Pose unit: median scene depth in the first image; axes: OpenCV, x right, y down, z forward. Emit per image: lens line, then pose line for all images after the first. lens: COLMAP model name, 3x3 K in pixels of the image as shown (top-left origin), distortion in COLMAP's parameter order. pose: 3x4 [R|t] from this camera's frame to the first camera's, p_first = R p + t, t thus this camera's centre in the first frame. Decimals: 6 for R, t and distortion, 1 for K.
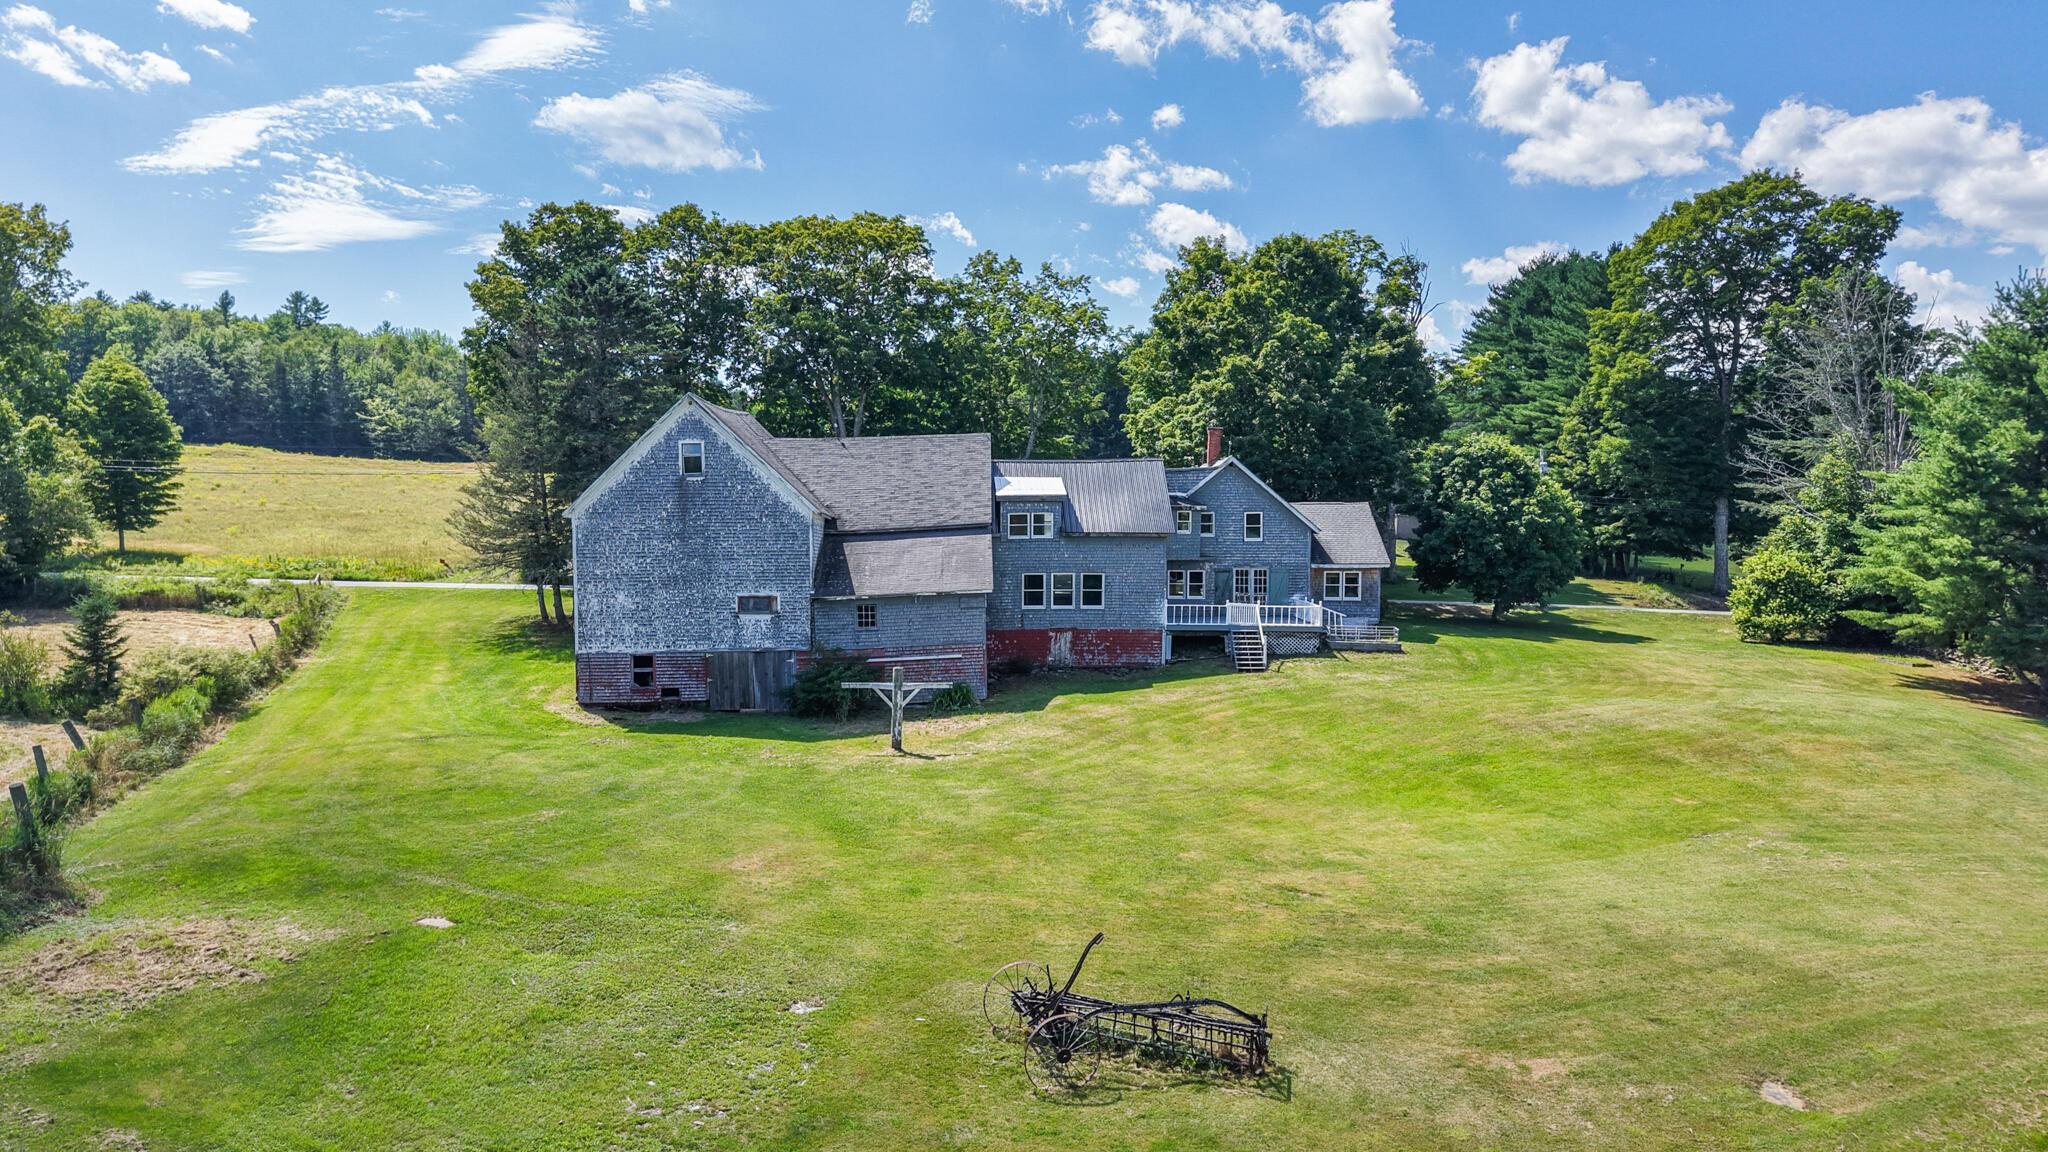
lens RADIAL K [[1349.2, 0, 1040.1], [0, 1349.2, 574.9], [0, 0, 1]] dist [0.103249, -0.131580]
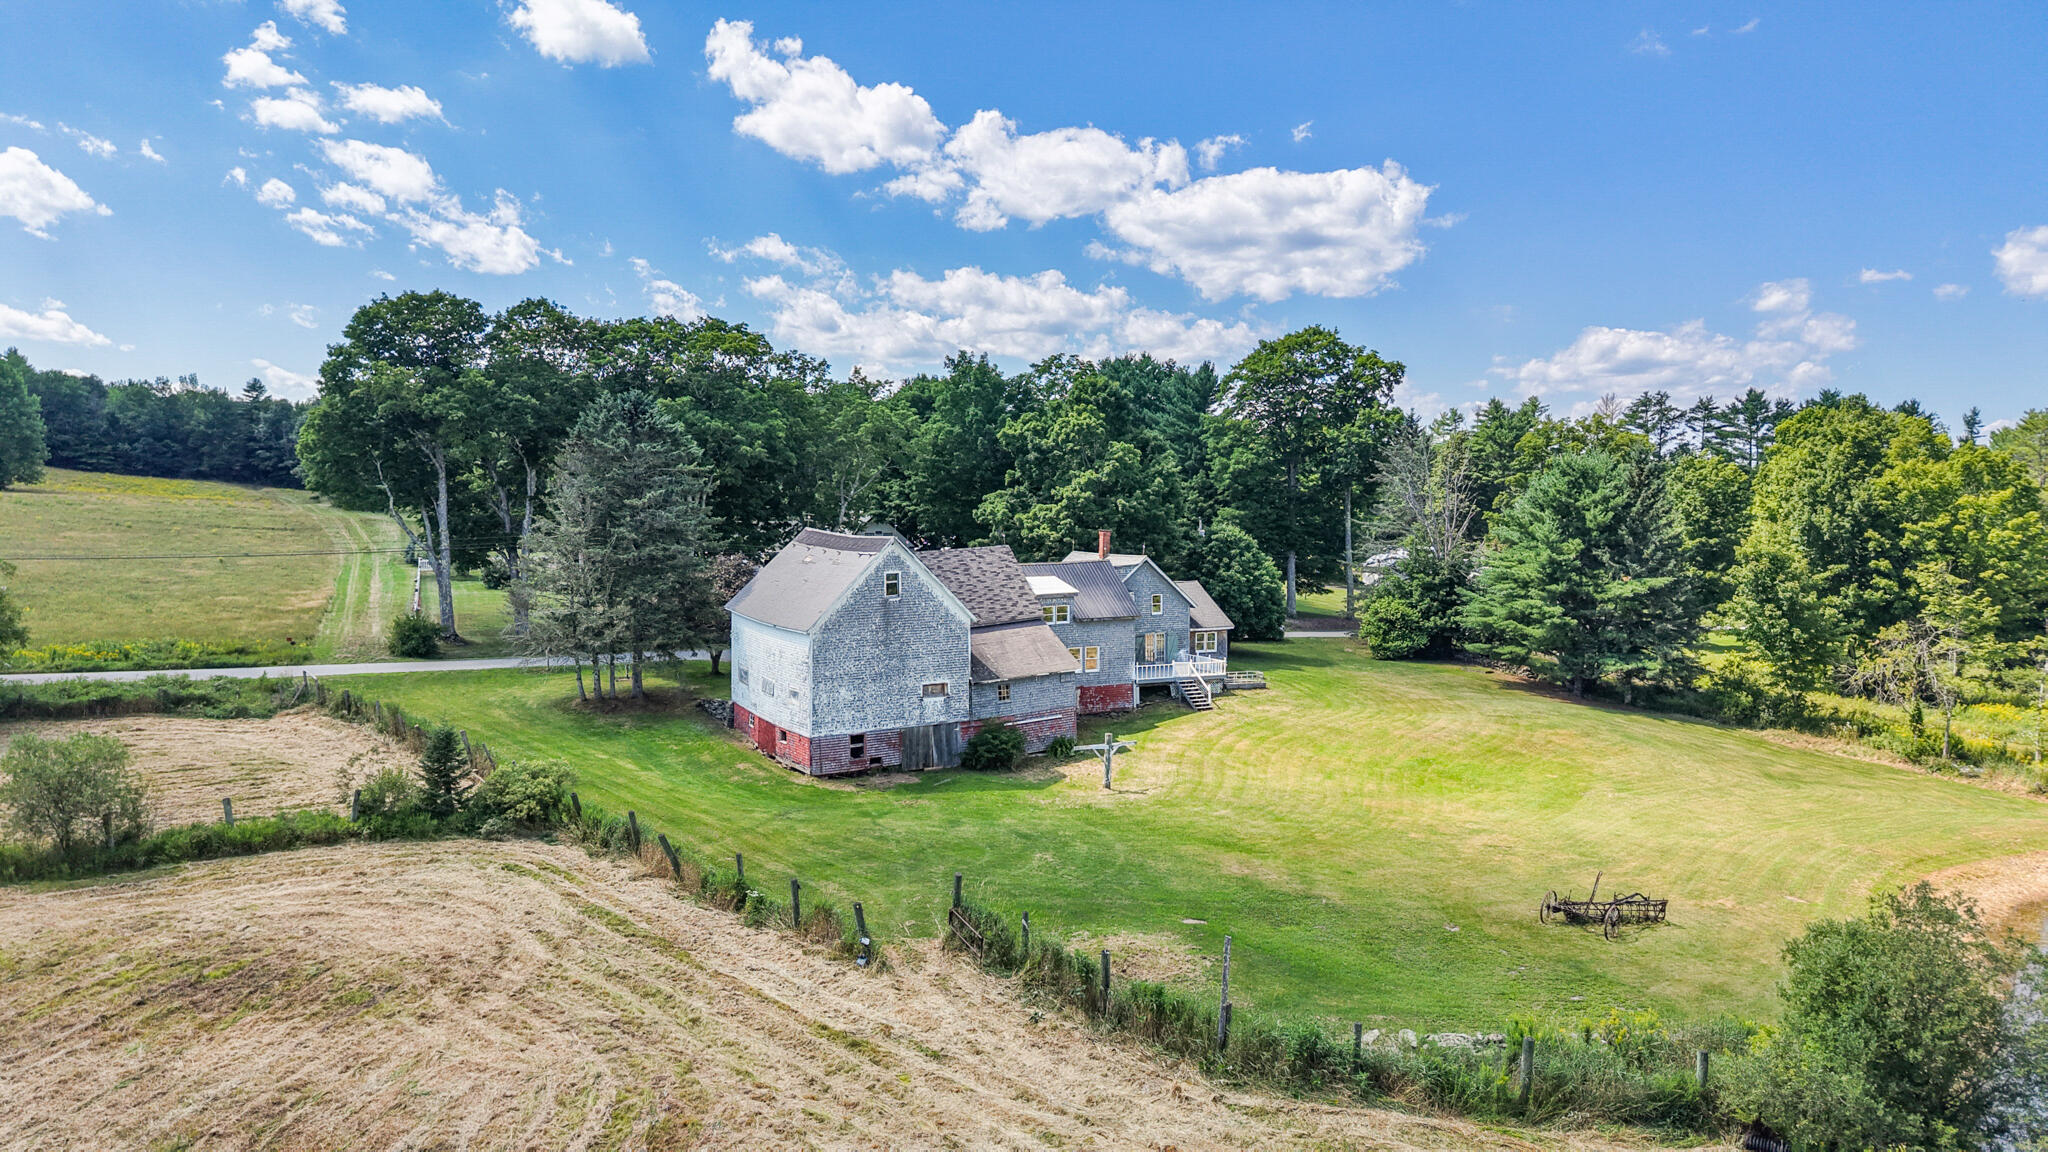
lens RADIAL K [[1349.2, 0, 1040.1], [0, 1349.2, 574.9], [0, 0, 1]] dist [0.103249, -0.131580]
pose [[0.879472, -0.029717, 0.475021, -0.672277], [0.024398, 0.999552, 0.017359, -0.101432], [-0.475324, -0.003678, 0.879803, -0.209990]]
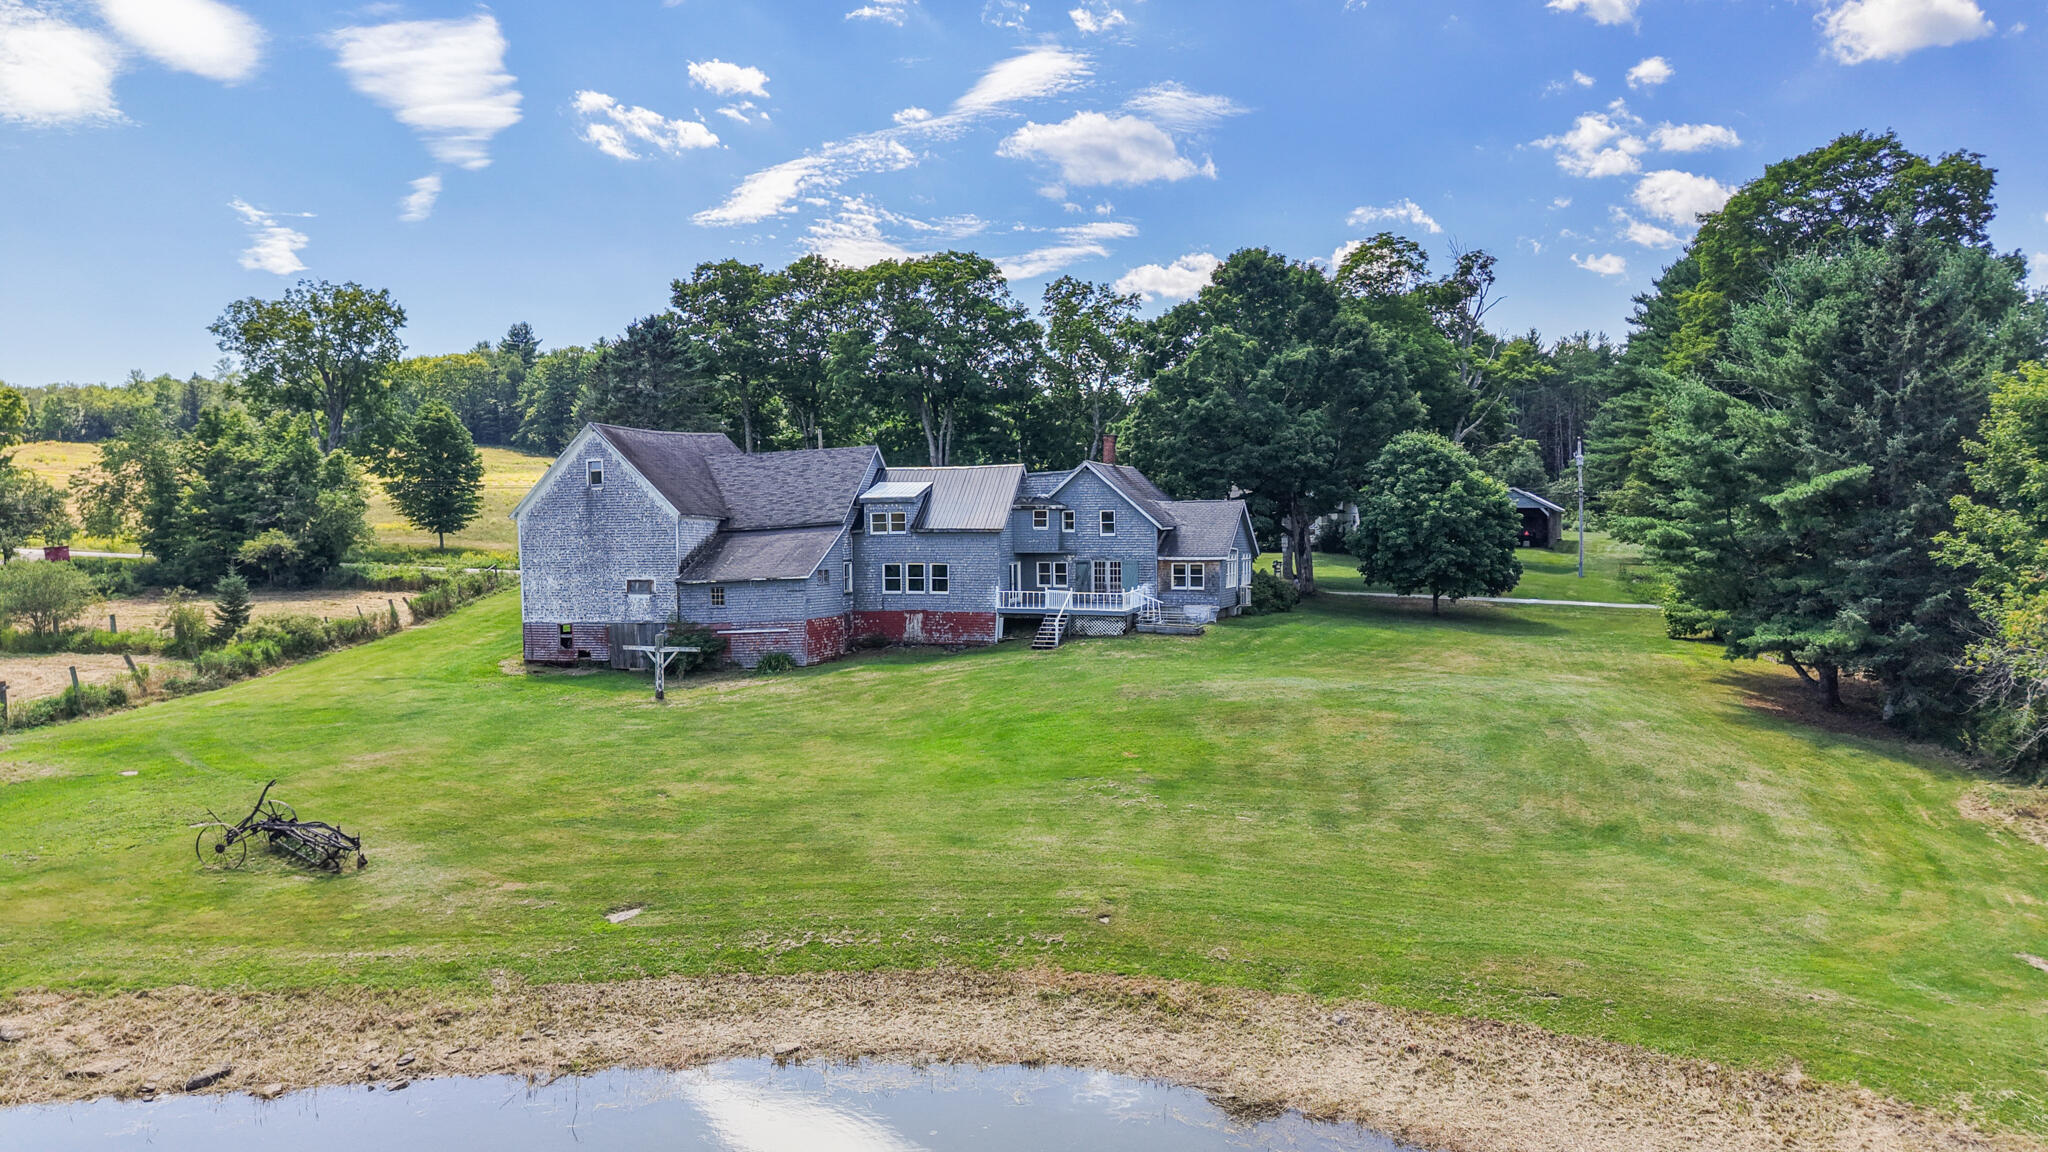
lens RADIAL K [[1365.1, 0, 1027.3], [0, 1365.1, 572.7], [0, 0, 1]] dist [0.028800, -0.033882]
pose [[0.944625, 0.004345, -0.328122, 0.495426], [-0.005269, 0.999984, -0.001928, 0.008436], [0.328109, 0.003550, 0.944633, -0.083345]]
